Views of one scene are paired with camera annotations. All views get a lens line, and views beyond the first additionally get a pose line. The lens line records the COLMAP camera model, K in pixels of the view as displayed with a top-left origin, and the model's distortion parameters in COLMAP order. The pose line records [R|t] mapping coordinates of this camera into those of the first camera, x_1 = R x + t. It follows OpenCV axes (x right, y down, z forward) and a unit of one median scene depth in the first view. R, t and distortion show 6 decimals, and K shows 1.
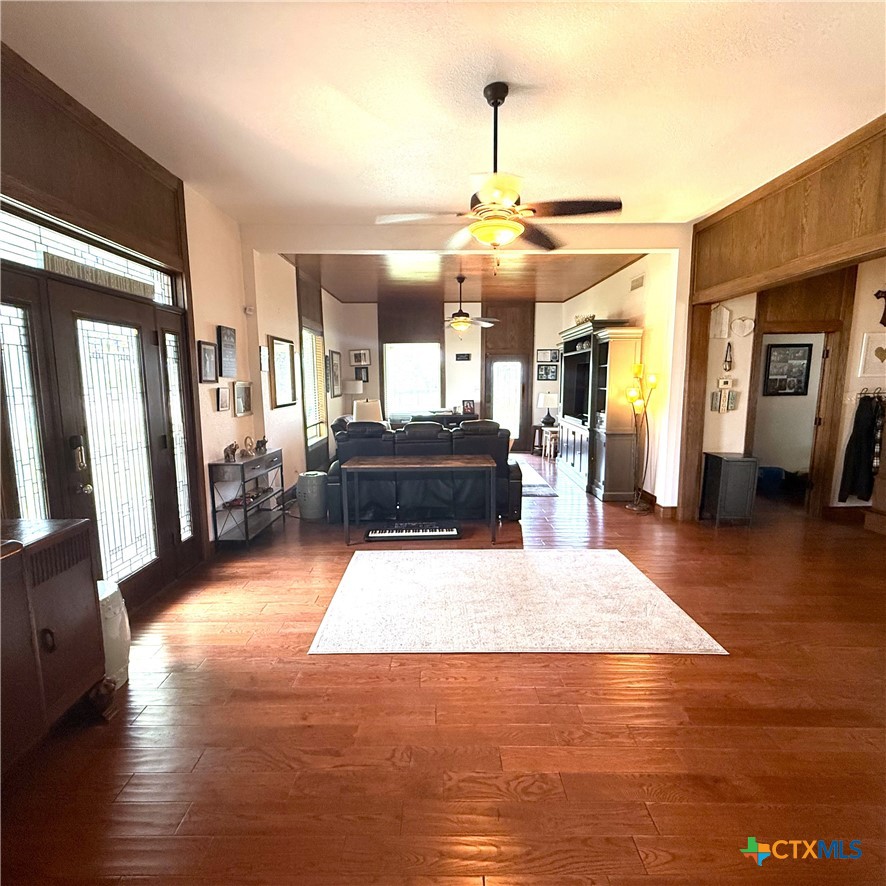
lens RADIAL K [[471.3, 0, 440.0], [0, 471.3, 444.3], [0, 0, 1]] dist [0.003224, 0.001606]
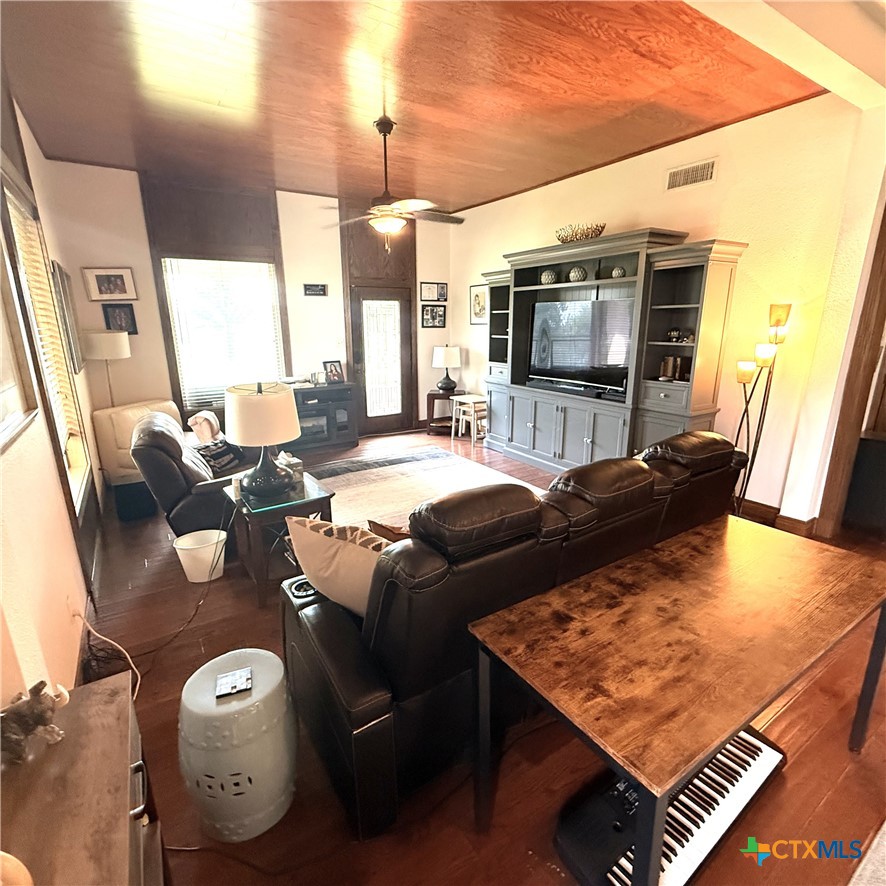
lens RADIAL K [[471.3, 0, 444.3], [0, 471.3, 440.4], [0, 0, 1]] dist [0.003224, 0.001606]
pose [[0.841264, -0.134298, 0.523679, -0.157351], [0.077609, 0.988621, 0.128858, -0.058083], [-0.535026, -0.067762, 0.842114, 0.382572]]
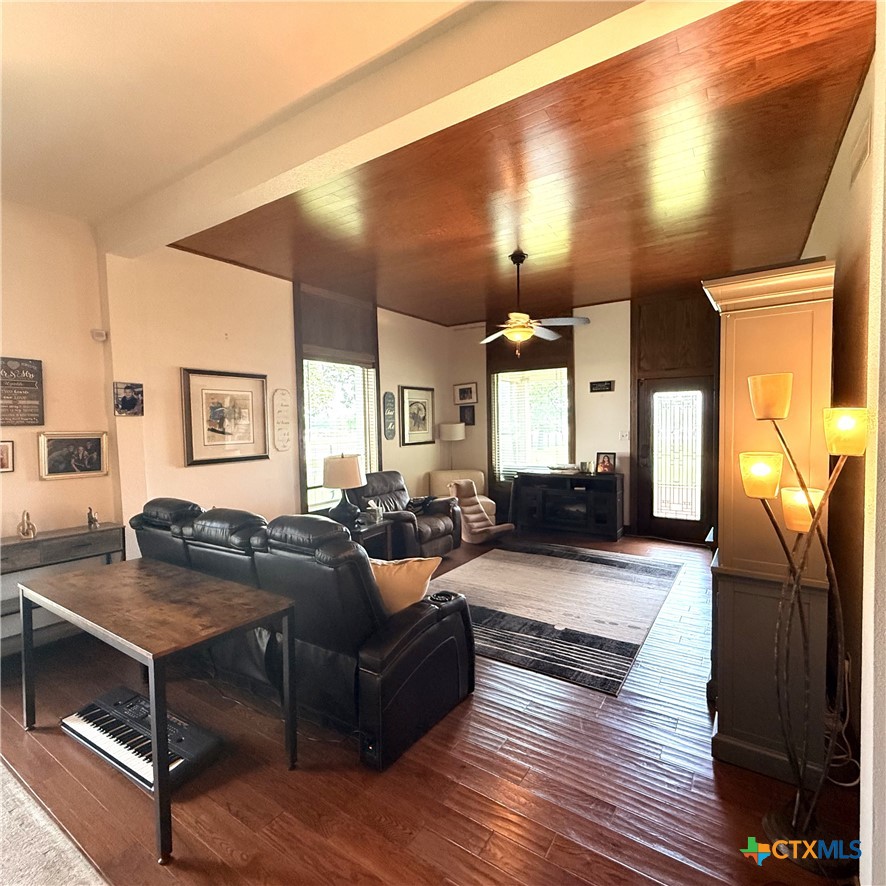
lens RADIAL K [[471.3, 0, 441.6], [0, 471.3, 442.9], [0, 0, 1]] dist [0.003224, 0.001606]
pose [[0.833147, 0.018287, -0.552749, 0.226878], [-0.065515, 0.995679, -0.065809, -0.049606], [0.549158, 0.091042, 0.830745, 0.342566]]
